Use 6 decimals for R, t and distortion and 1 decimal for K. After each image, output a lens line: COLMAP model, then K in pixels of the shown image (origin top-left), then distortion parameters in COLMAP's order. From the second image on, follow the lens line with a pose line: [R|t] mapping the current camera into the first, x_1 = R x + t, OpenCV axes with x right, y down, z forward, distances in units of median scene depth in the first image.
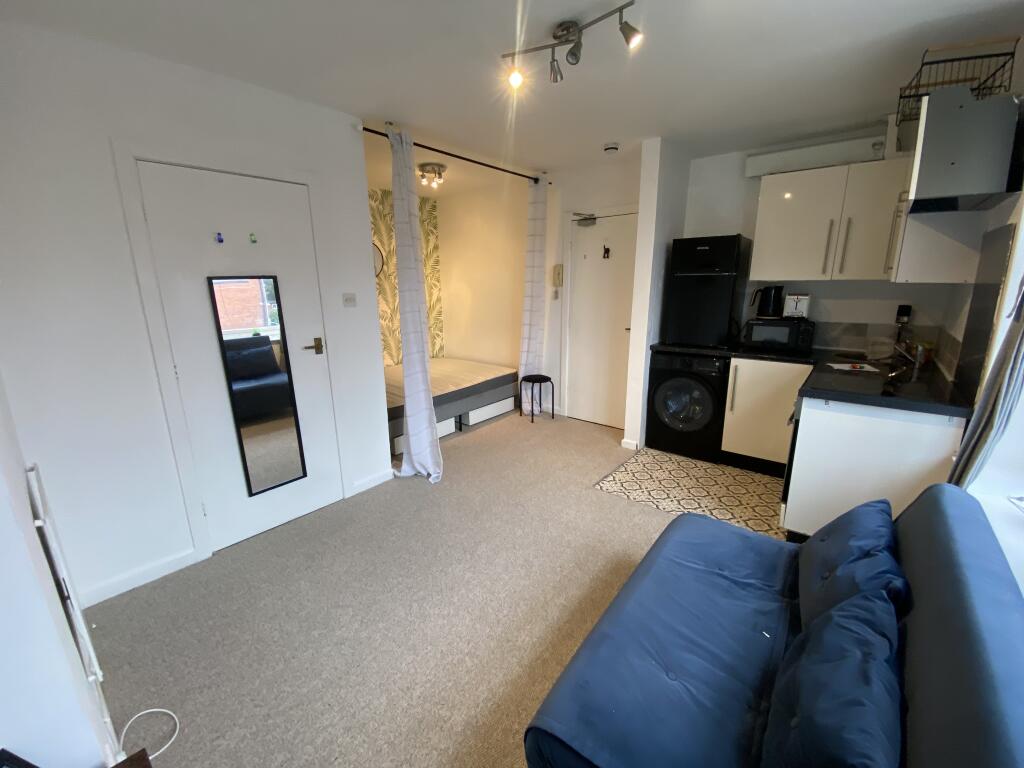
lens RADIAL K [[413.3, 0, 512.0], [0, 413.3, 384.0], [0, 0, 1]] dist [-0.000046, -0.012649]
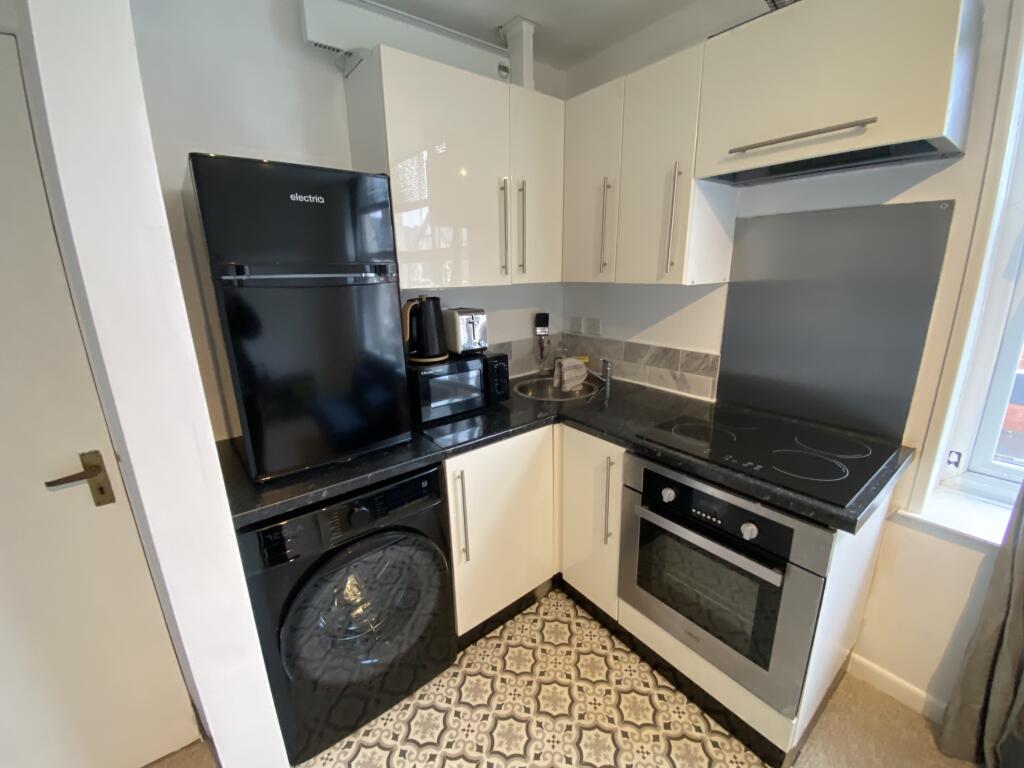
lens RADIAL K [[413.3, 0, 512.0], [0, 413.3, 384.0], [0, 0, 1]] dist [-0.000046, -0.012649]
pose [[0.238129, -0.240208, 0.941060, 0.155282], [0.250001, 0.951443, 0.179597, -0.220109], [-0.938506, 0.192498, 0.286618, 0.844858]]
